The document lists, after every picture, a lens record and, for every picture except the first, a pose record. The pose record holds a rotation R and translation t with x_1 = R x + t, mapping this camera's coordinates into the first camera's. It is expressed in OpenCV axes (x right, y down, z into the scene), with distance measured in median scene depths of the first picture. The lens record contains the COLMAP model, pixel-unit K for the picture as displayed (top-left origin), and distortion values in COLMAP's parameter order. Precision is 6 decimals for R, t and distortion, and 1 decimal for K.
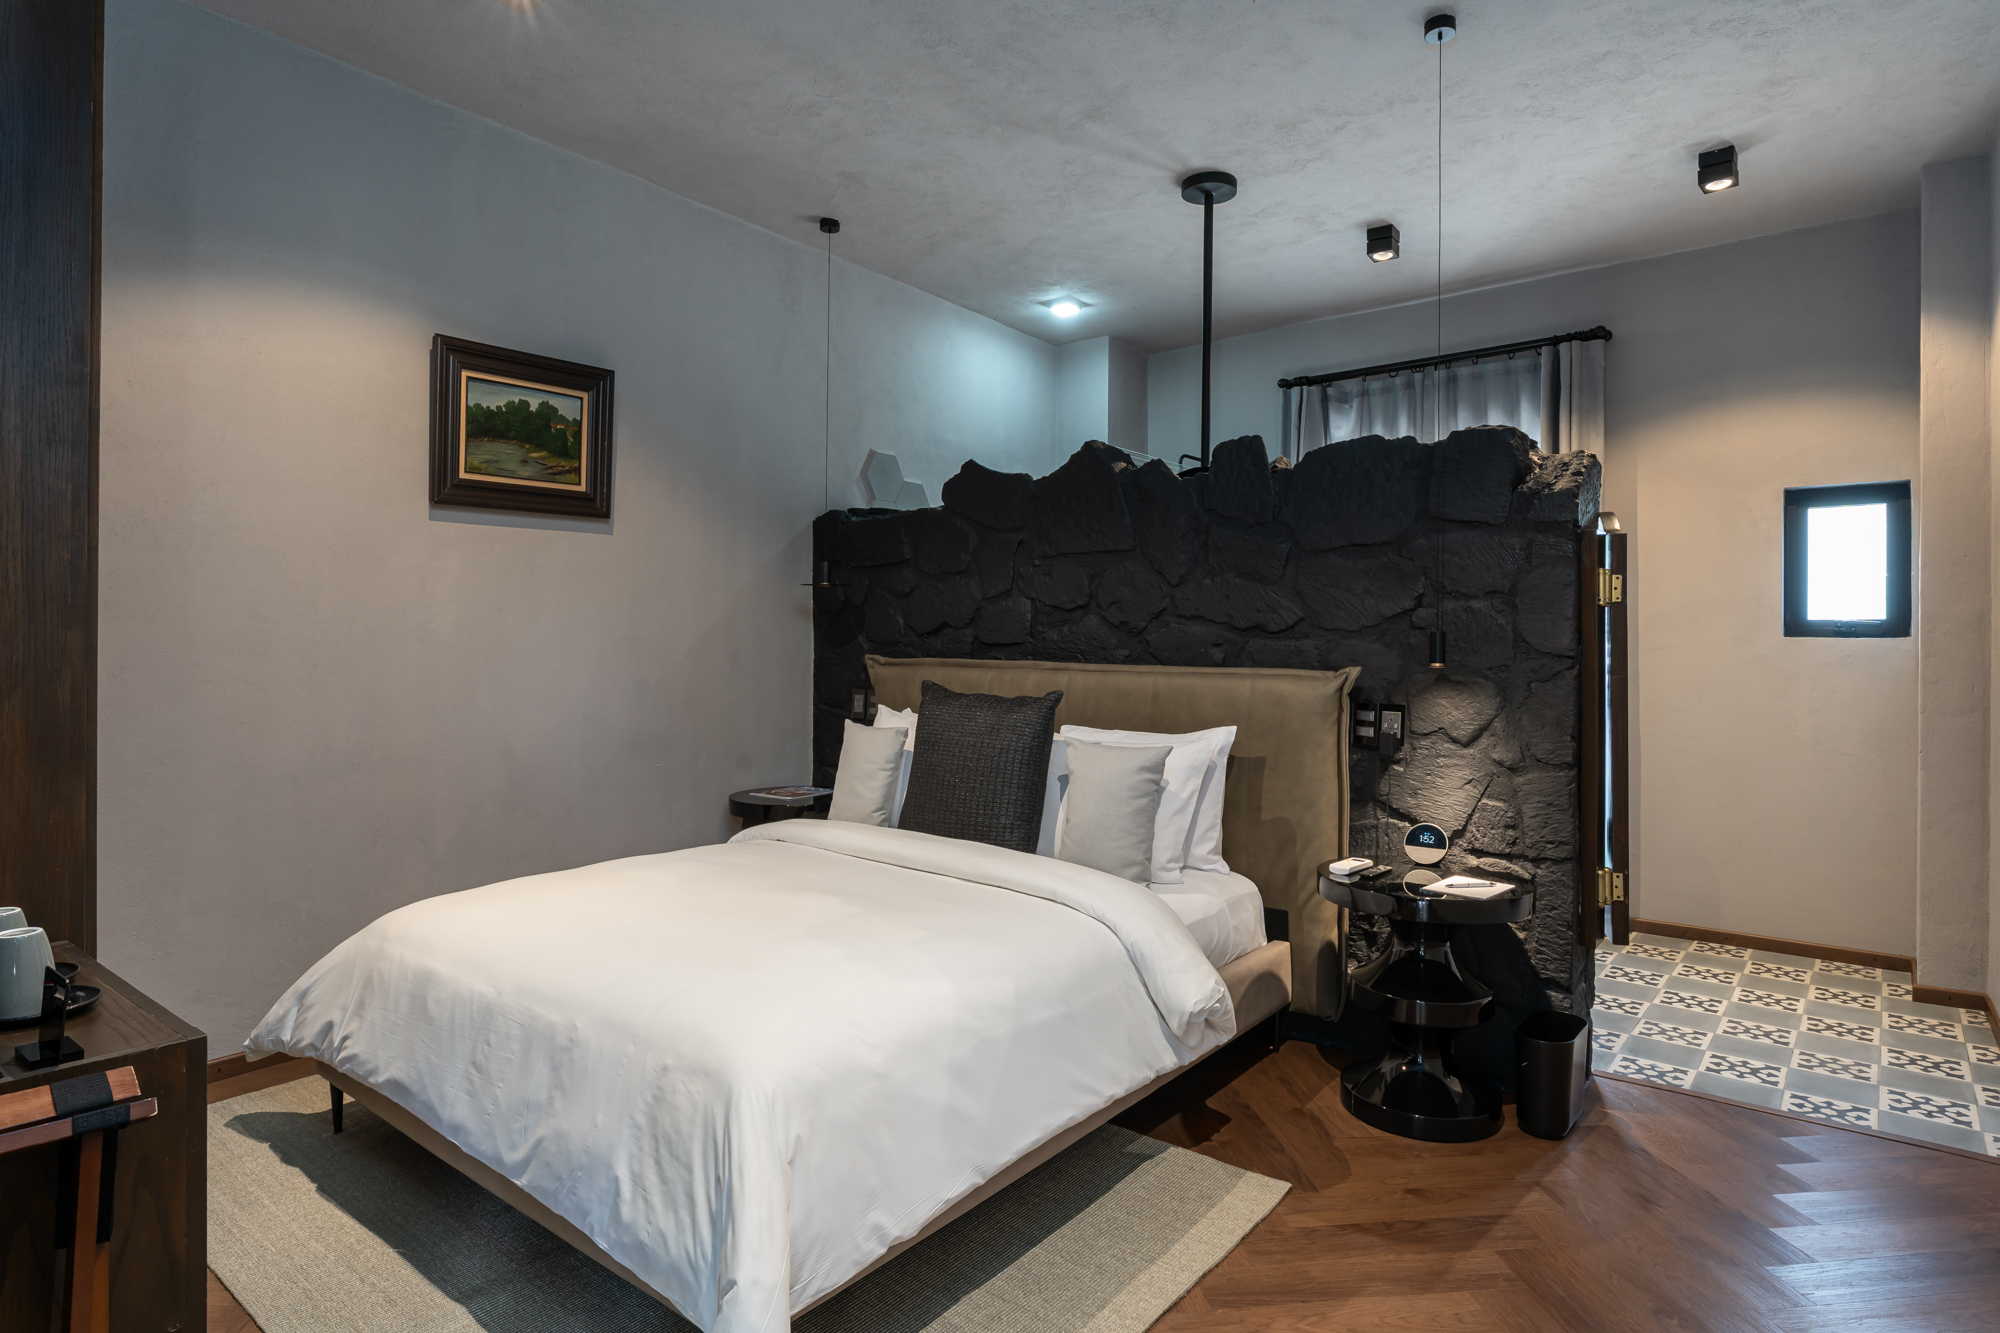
lens RADIAL K [[1064.7, 0, 998.9], [0, 1064.7, 638.3], [0, 0, 1]] dist [-0.000158, -0.000025]
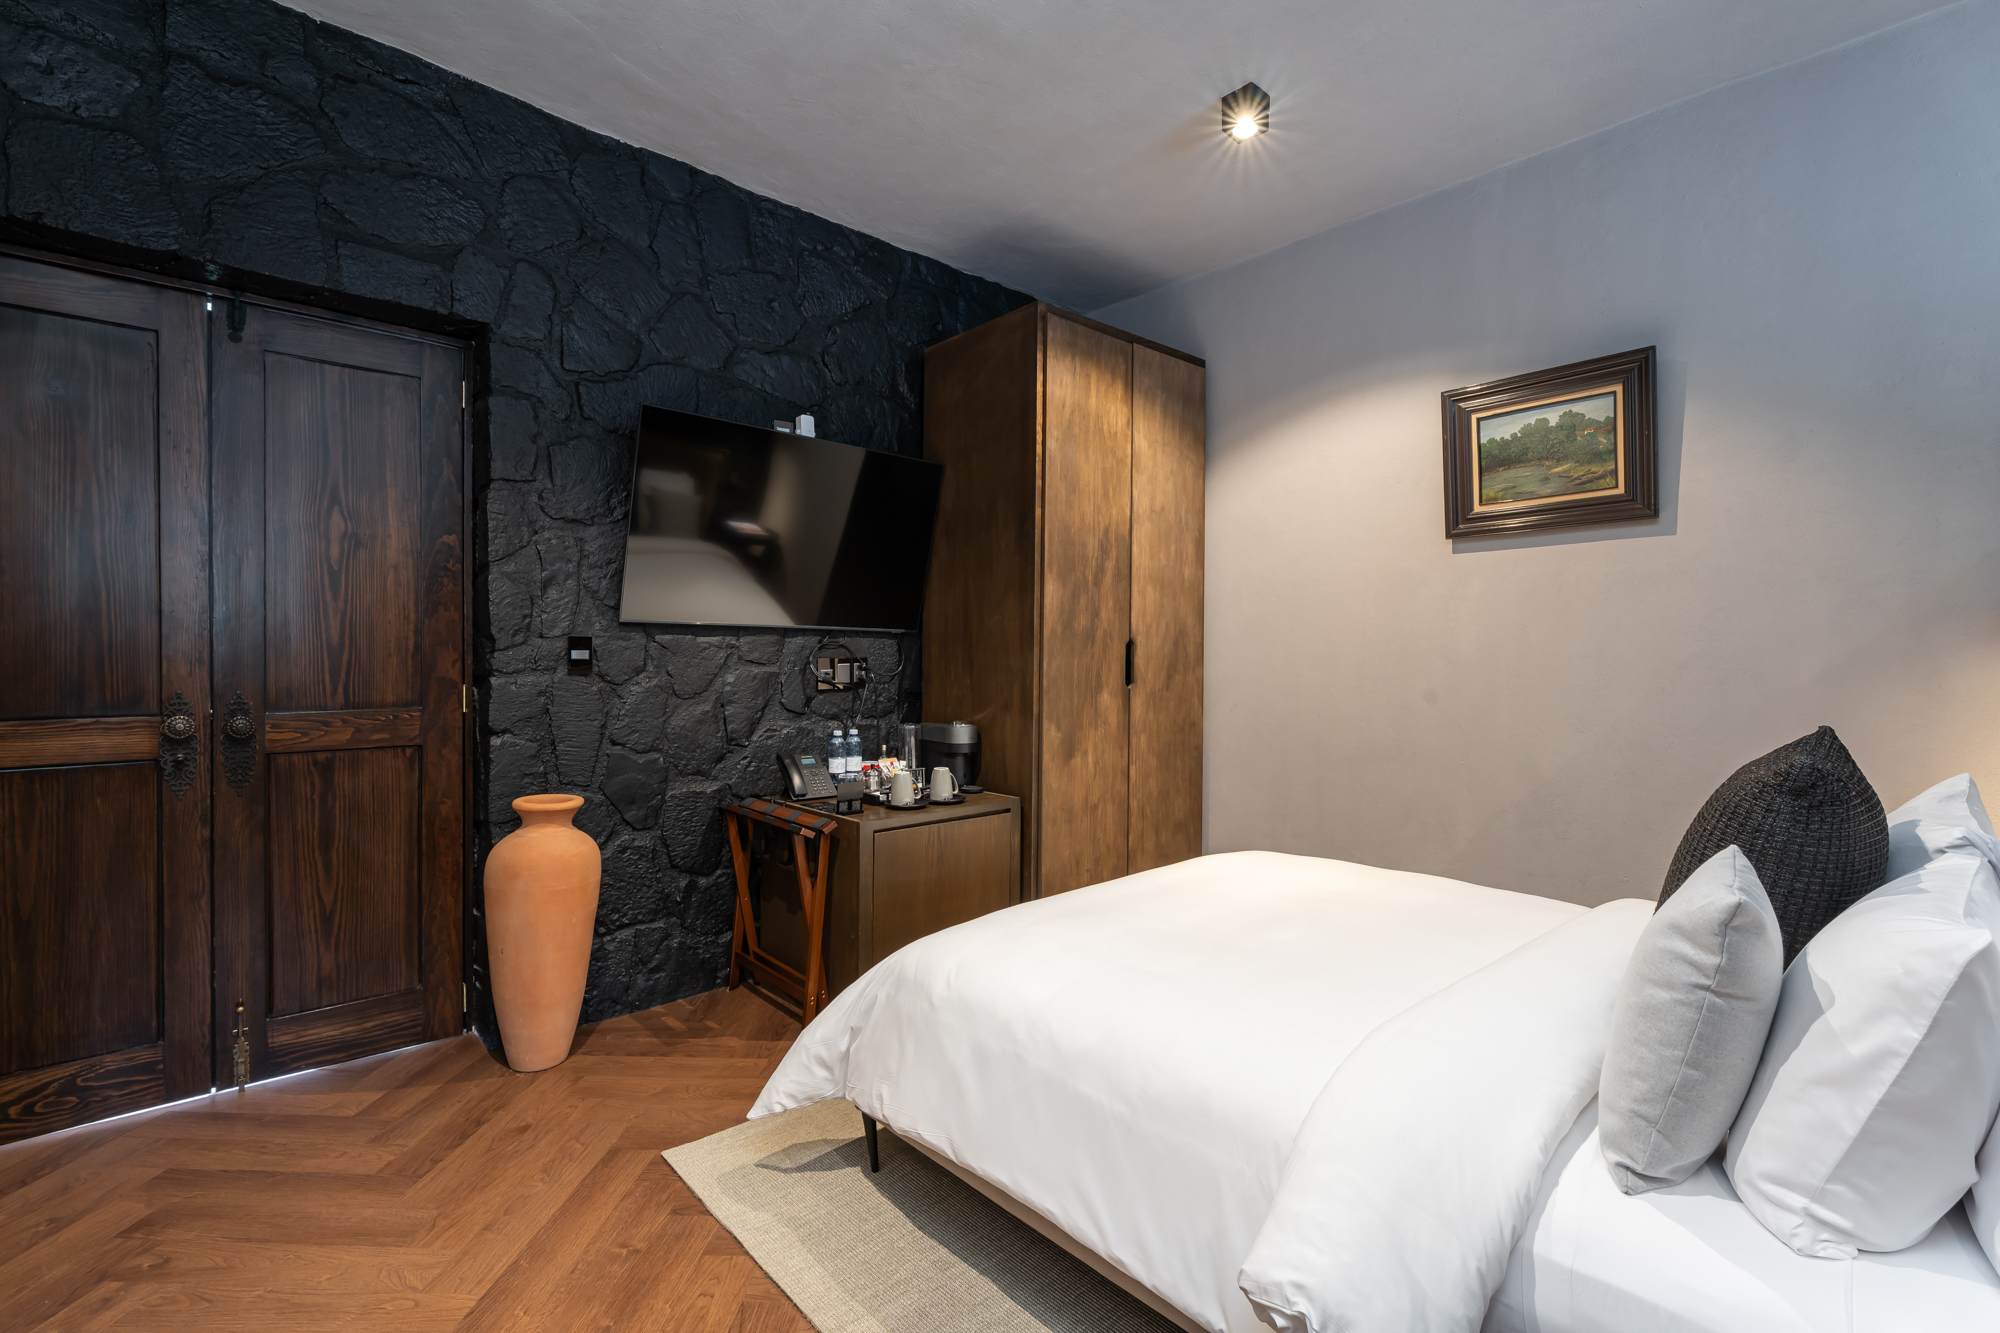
lens RADIAL K [[881.8, 0, 1000.0], [0, 881.8, 666.5], [0, 0, 1]] dist [-0.000056, -0.000030]
pose [[-0.136341, 0.006504, -0.990641, 0.451341], [-0.001461, 0.999976, 0.006766, 0.004516], [0.990661, 0.002370, -0.136328, 0.615908]]
